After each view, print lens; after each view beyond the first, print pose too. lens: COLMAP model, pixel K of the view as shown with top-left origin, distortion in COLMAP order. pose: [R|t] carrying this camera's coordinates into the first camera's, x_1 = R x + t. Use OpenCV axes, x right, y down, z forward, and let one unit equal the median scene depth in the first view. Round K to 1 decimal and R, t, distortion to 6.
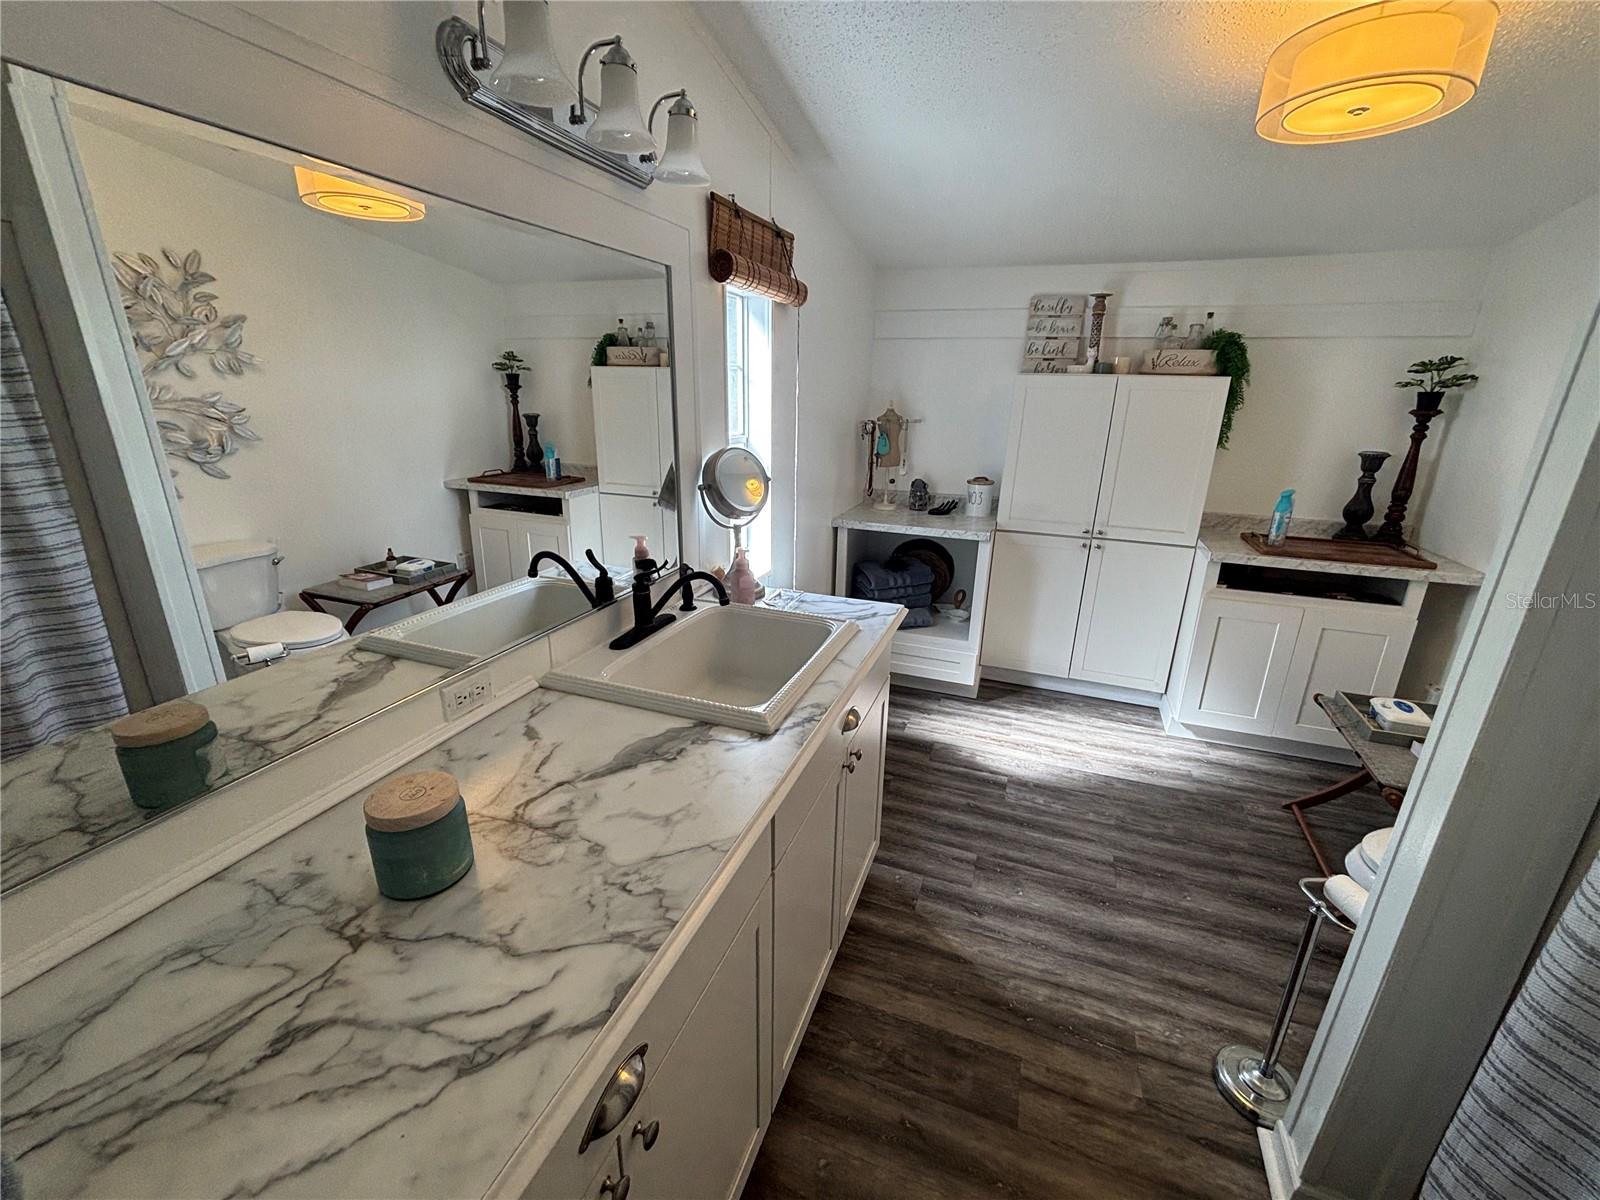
lens RADIAL K [[647.9, 0, 805.9], [0, 647.9, 594.4], [0, 0, 1]] dist [-0.000466, -0.000191]
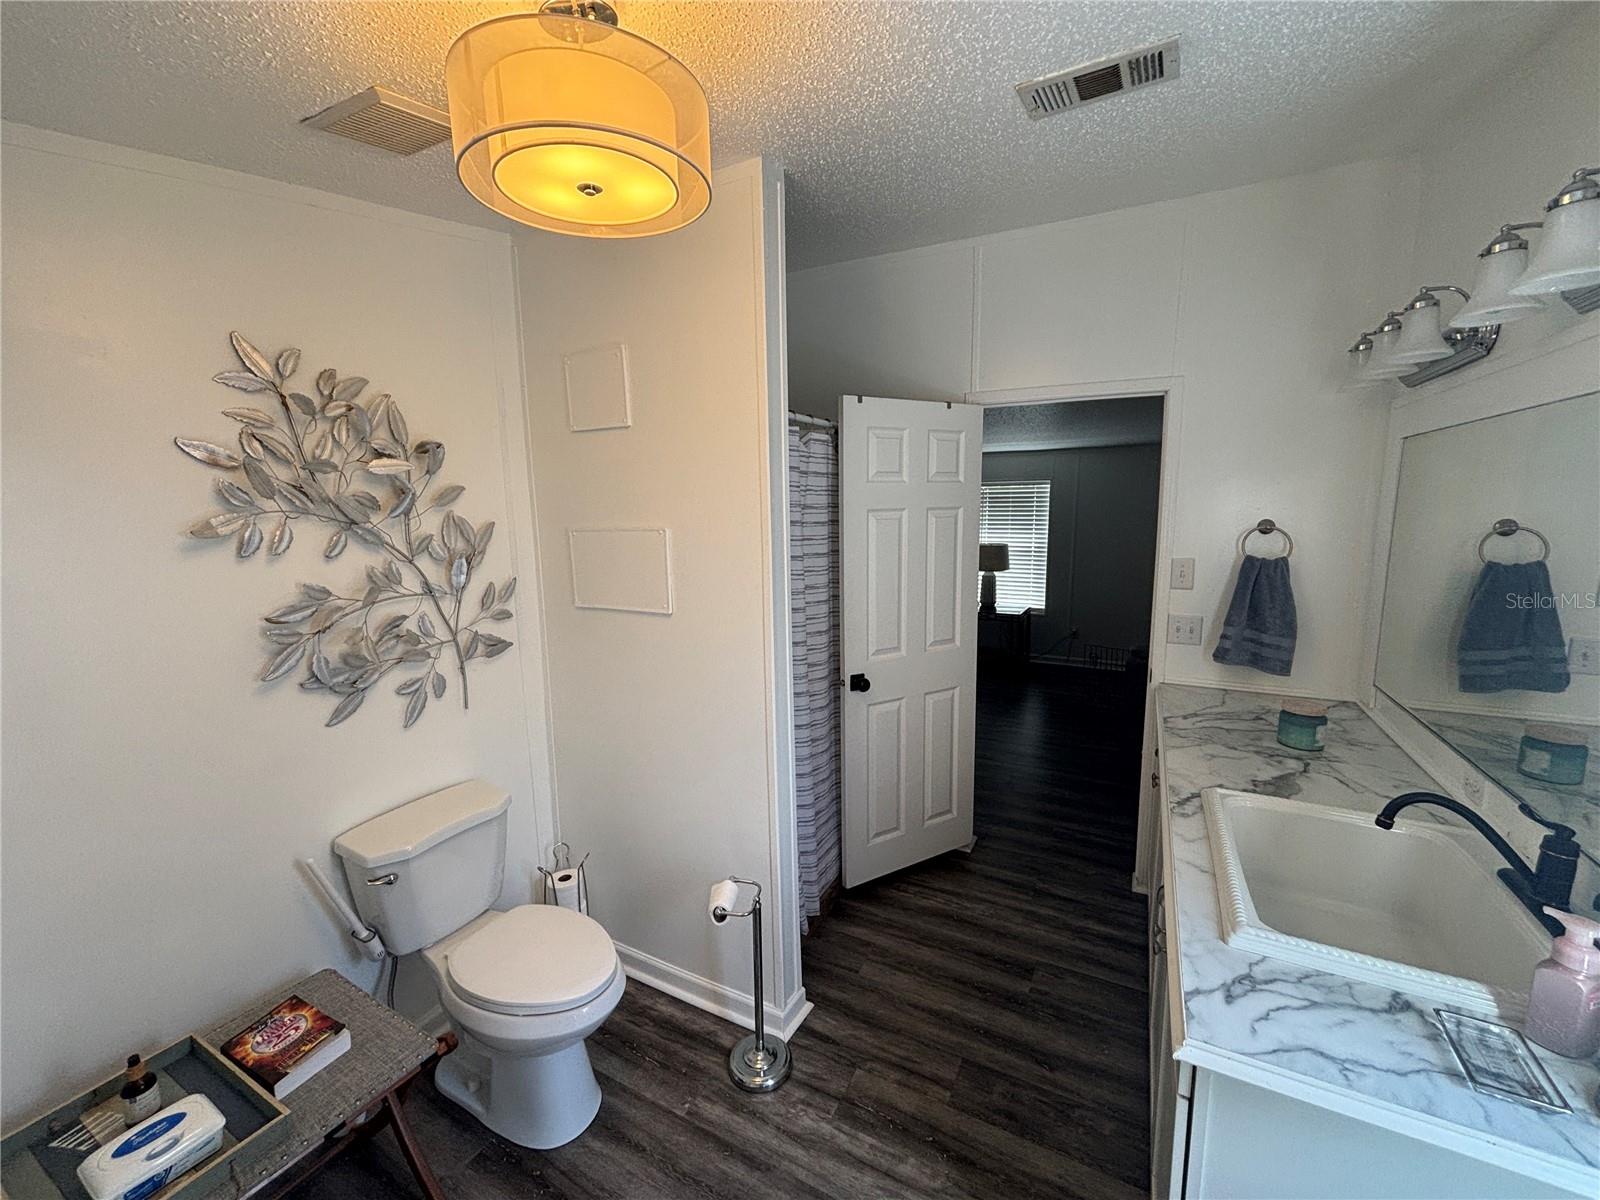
lens RADIAL K [[647.9, 0, 805.9], [0, 647.9, 594.4], [0, 0, 1]] dist [-0.000466, -0.000191]
pose [[-0.991904, -0.027023, 0.124083, 0.524256], [0.030772, 0.896832, 0.441301, -0.668754], [-0.123207, 0.441546, -0.888739, 1.864383]]
